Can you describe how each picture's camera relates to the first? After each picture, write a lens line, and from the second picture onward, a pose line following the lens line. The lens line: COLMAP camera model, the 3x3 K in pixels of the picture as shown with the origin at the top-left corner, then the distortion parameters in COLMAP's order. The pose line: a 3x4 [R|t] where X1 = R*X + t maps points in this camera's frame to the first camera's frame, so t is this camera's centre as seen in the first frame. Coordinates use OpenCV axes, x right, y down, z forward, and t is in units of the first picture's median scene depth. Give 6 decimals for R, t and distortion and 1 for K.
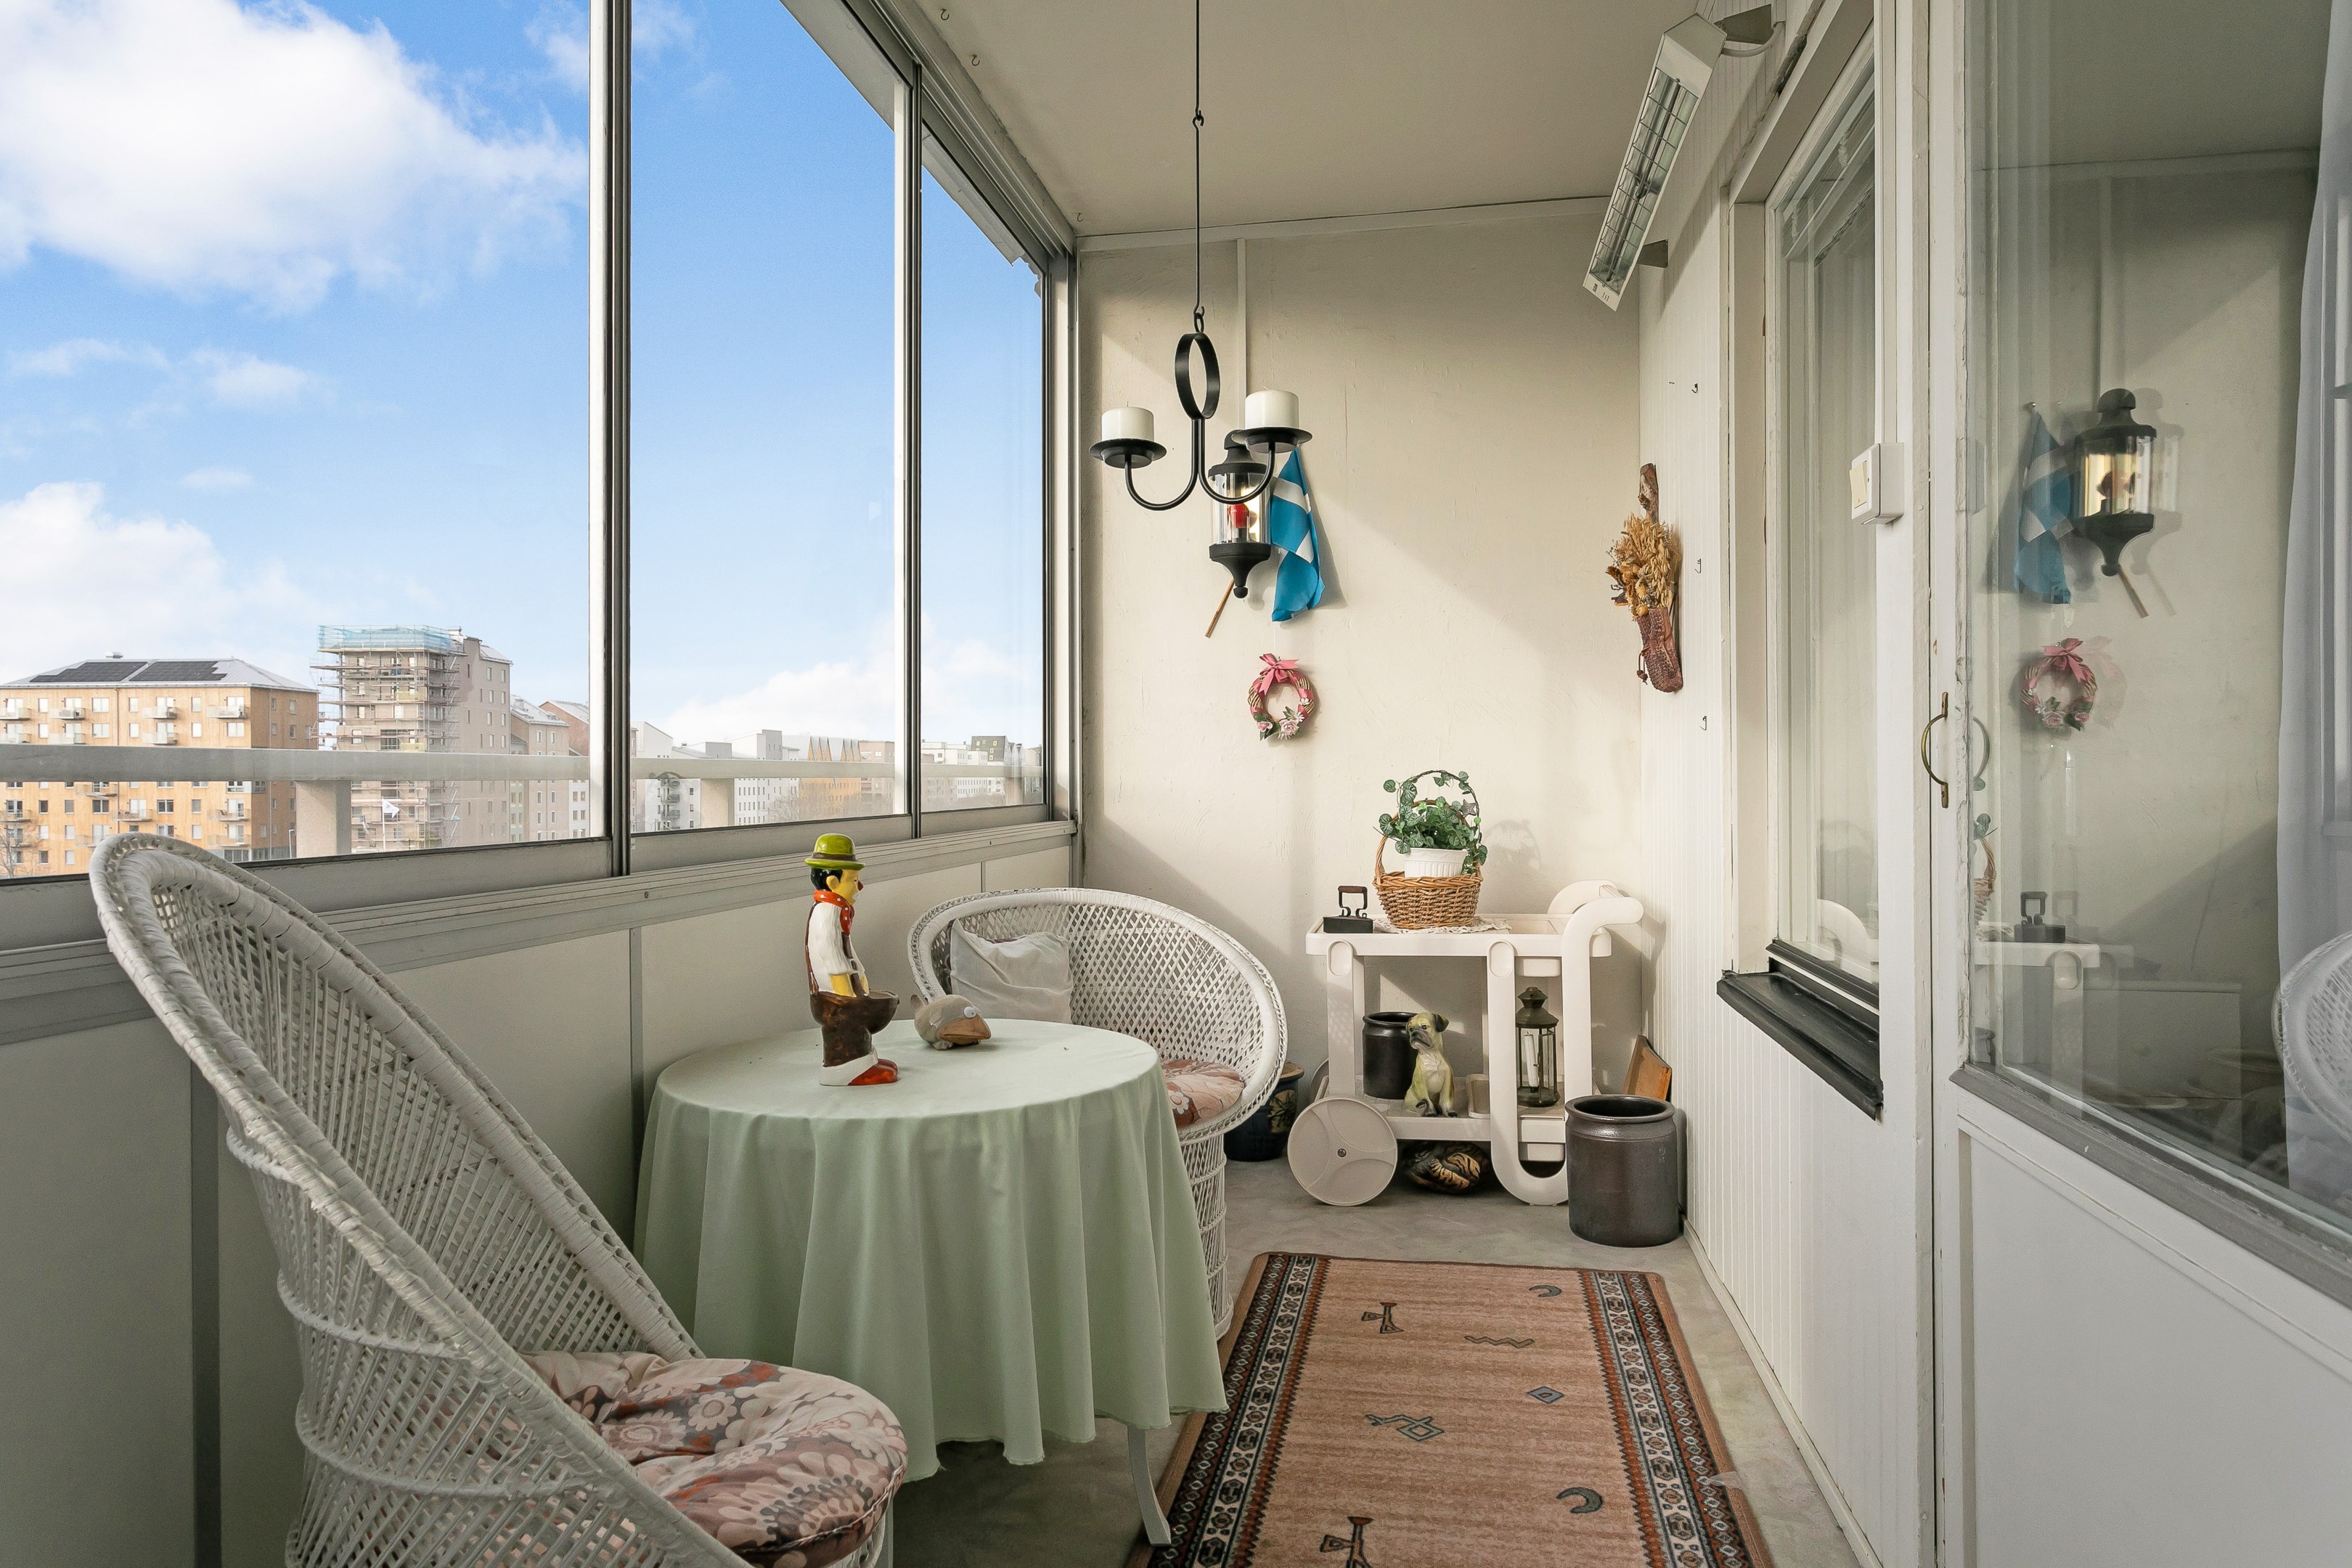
lens RADIAL K [[1542.9, 0, 1176.0], [0, 1542.9, 784.0], [0, 0, 1]] dist [-0.002411, -0.000120]
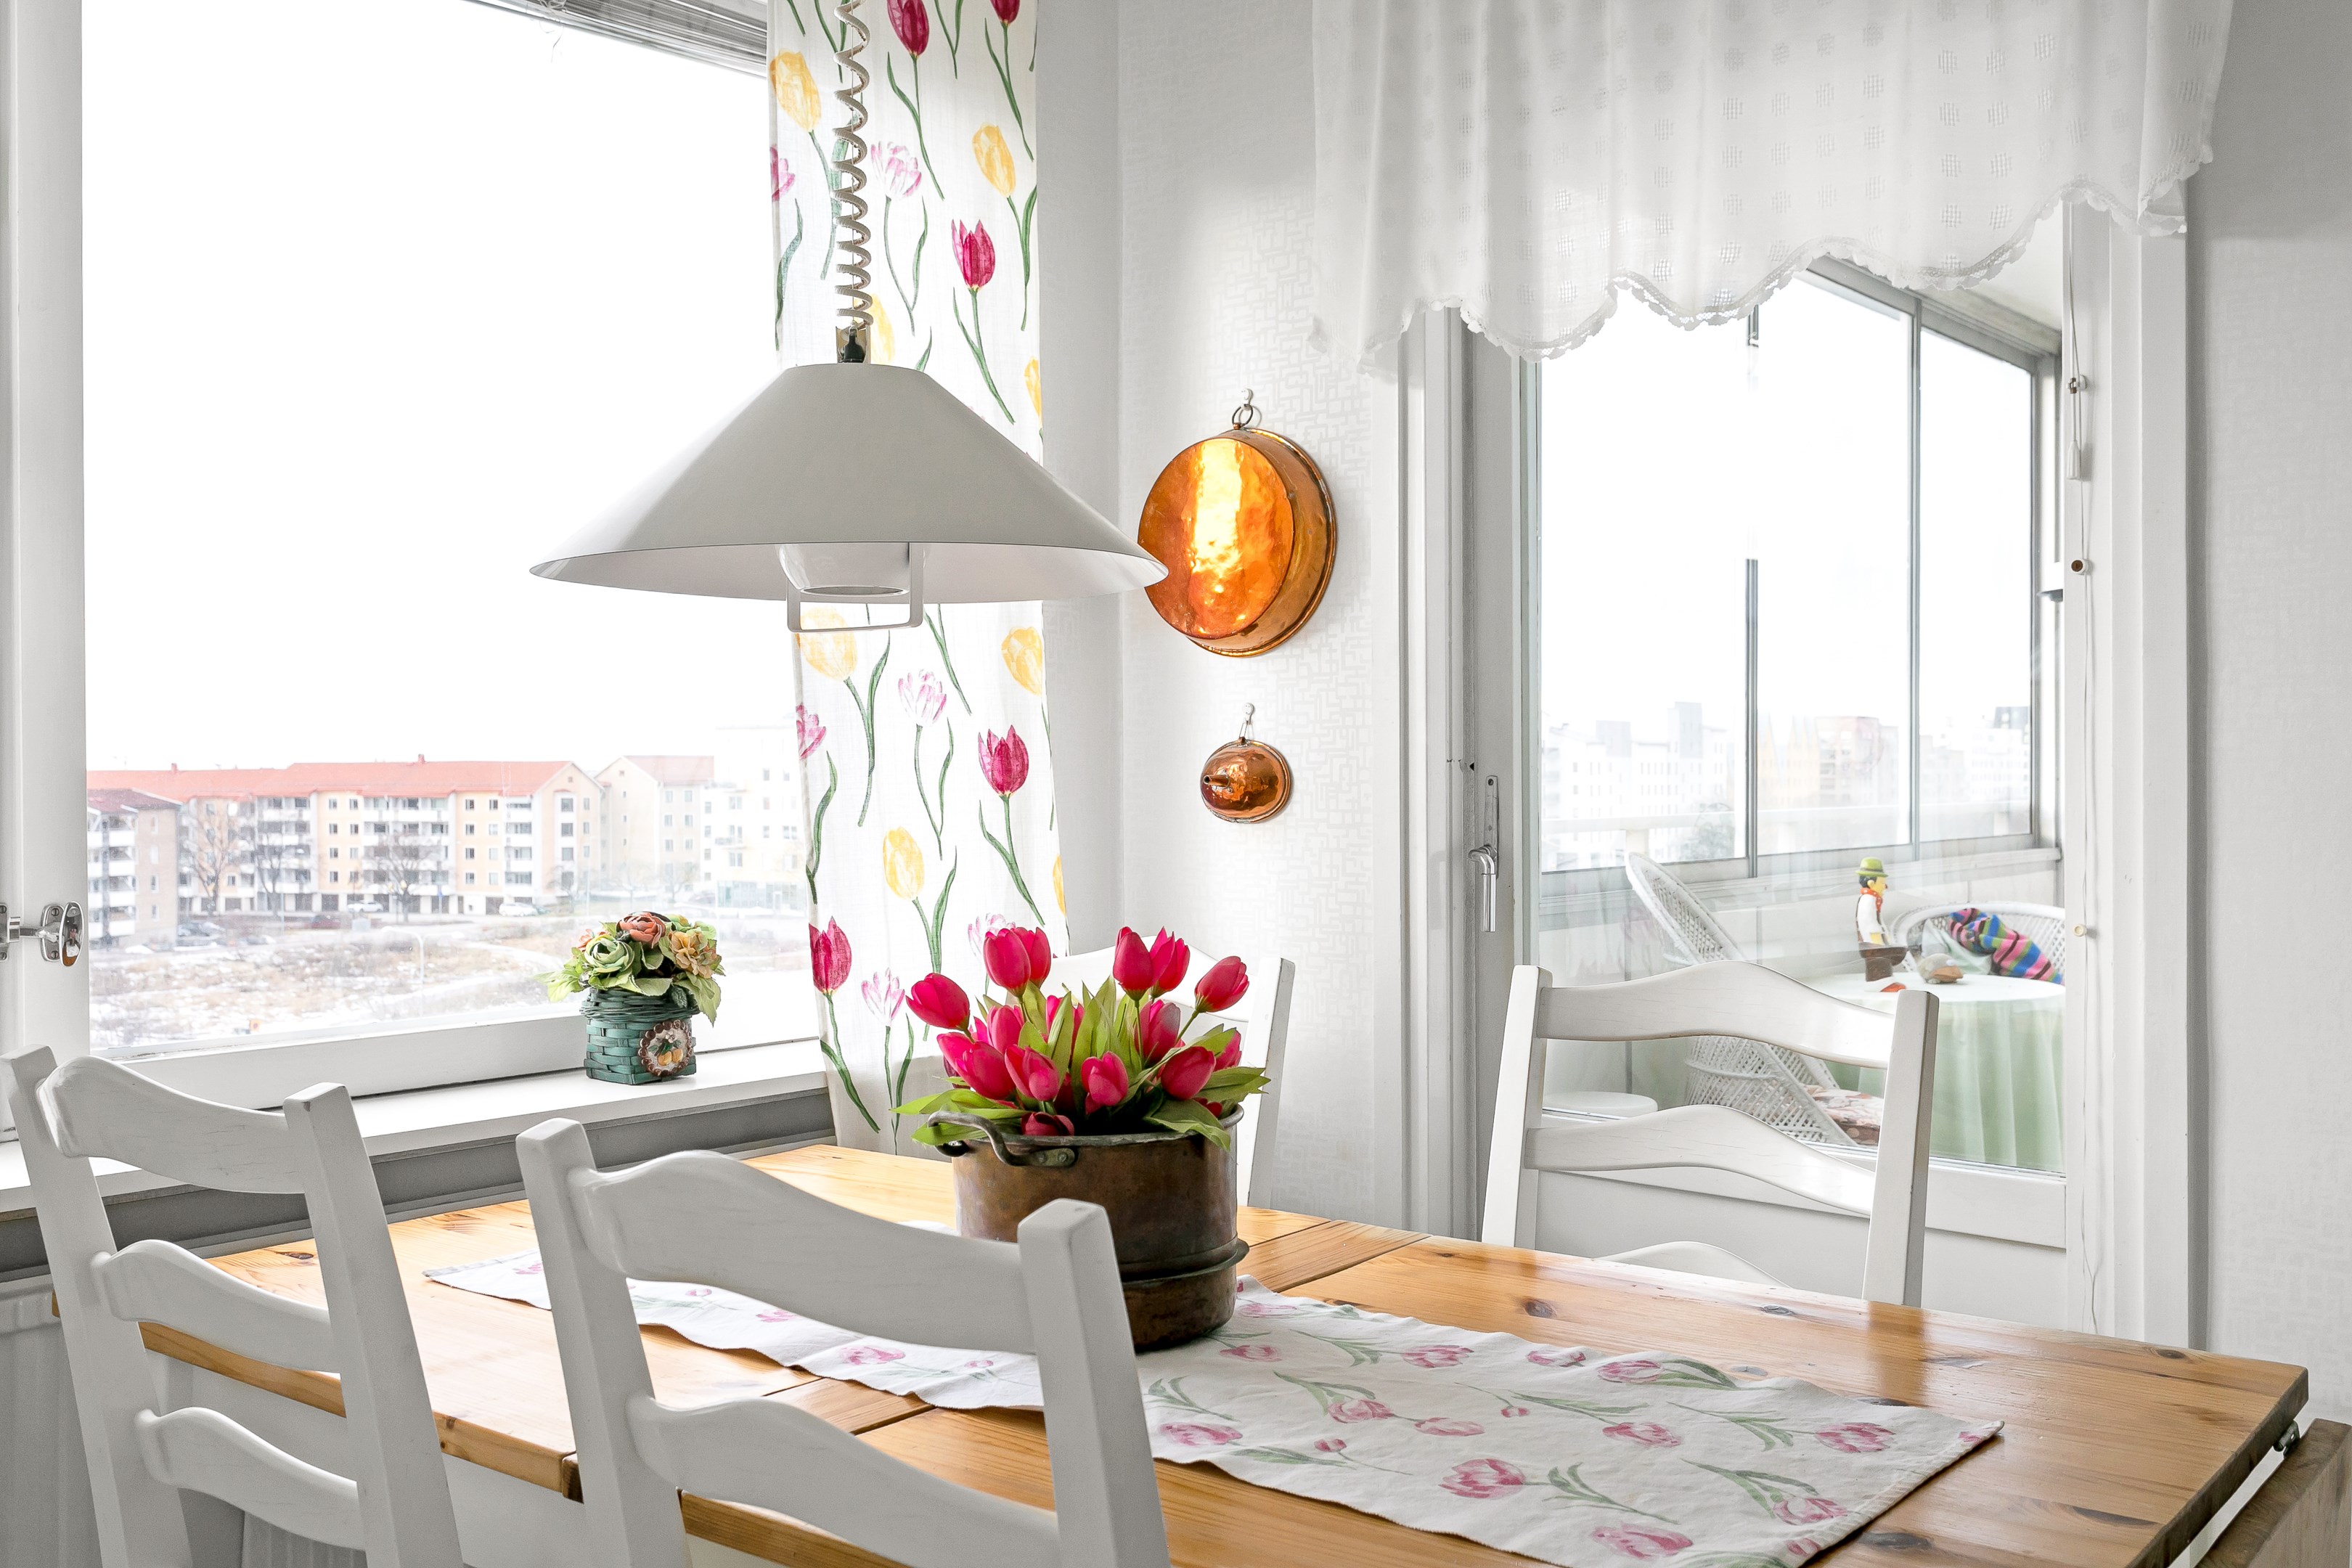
lens RADIAL K [[2135.5, 0, 1176.0], [0, 2135.5, 784.0], [0, 0, 1]] dist [-0.002923, -0.001787]
pose [[0.879092, 0.001428, -0.476650, 0.258810], [-0.001395, 0.999999, 0.000422, -0.054811], [0.476650, 0.000294, 0.879093, -1.613589]]
